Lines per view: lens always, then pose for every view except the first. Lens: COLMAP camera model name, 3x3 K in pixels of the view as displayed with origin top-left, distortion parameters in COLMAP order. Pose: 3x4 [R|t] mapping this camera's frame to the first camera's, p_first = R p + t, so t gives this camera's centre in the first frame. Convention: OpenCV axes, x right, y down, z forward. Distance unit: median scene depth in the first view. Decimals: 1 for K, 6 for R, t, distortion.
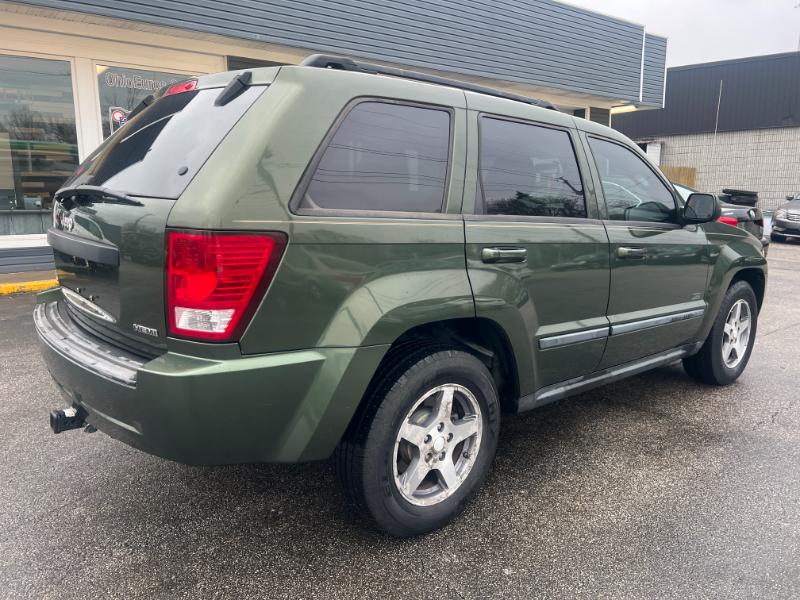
lens RADIAL K [[600.9, 0, 405.3], [0, 600.9, 296.0], [0, 0, 1]] dist [0.050063, -0.054759]
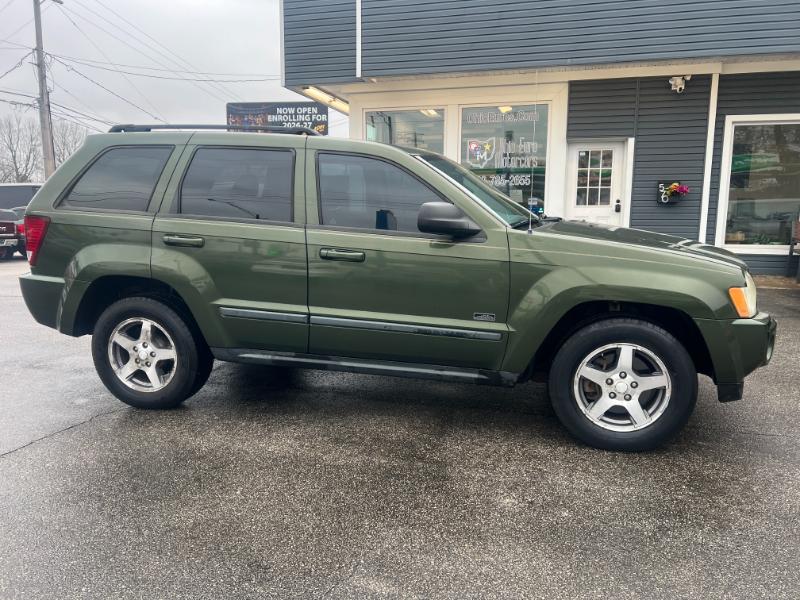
lens RADIAL K [[600.9, 0, 406.6], [0, 600.9, 299.6], [0, 0, 1]] dist [0.050063, -0.054759]
pose [[0.592968, 0.125265, -0.795423, 1.654479], [-0.143001, 0.988505, 0.049069, -0.076997], [0.792427, 0.084650, 0.604065, 0.537978]]
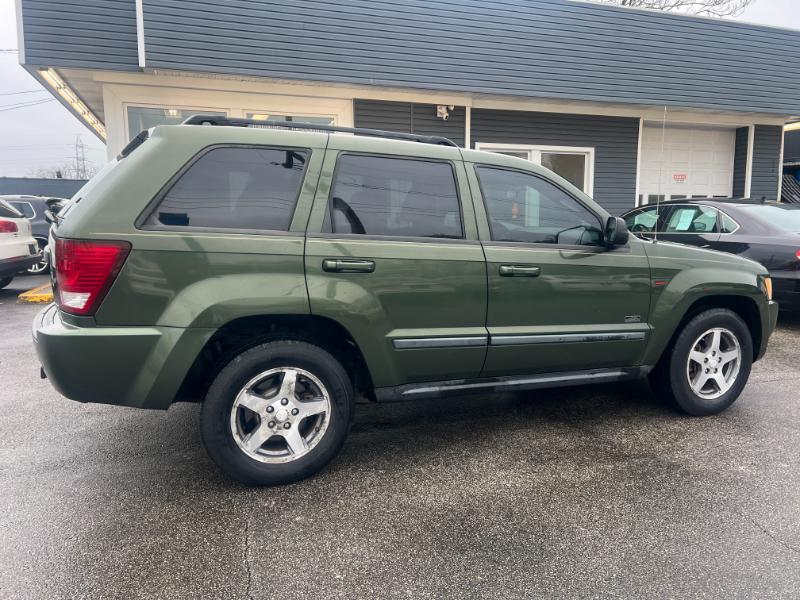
lens RADIAL K [[600.9, 0, 404.8], [0, 600.9, 293.1], [0, 0, 1]] dist [0.050063, -0.054759]
pose [[0.947396, 0.040825, -0.317449, 0.648953], [-0.055517, 0.997758, -0.037370, 0.024415], [0.315212, 0.053027, 0.947539, -0.112849]]
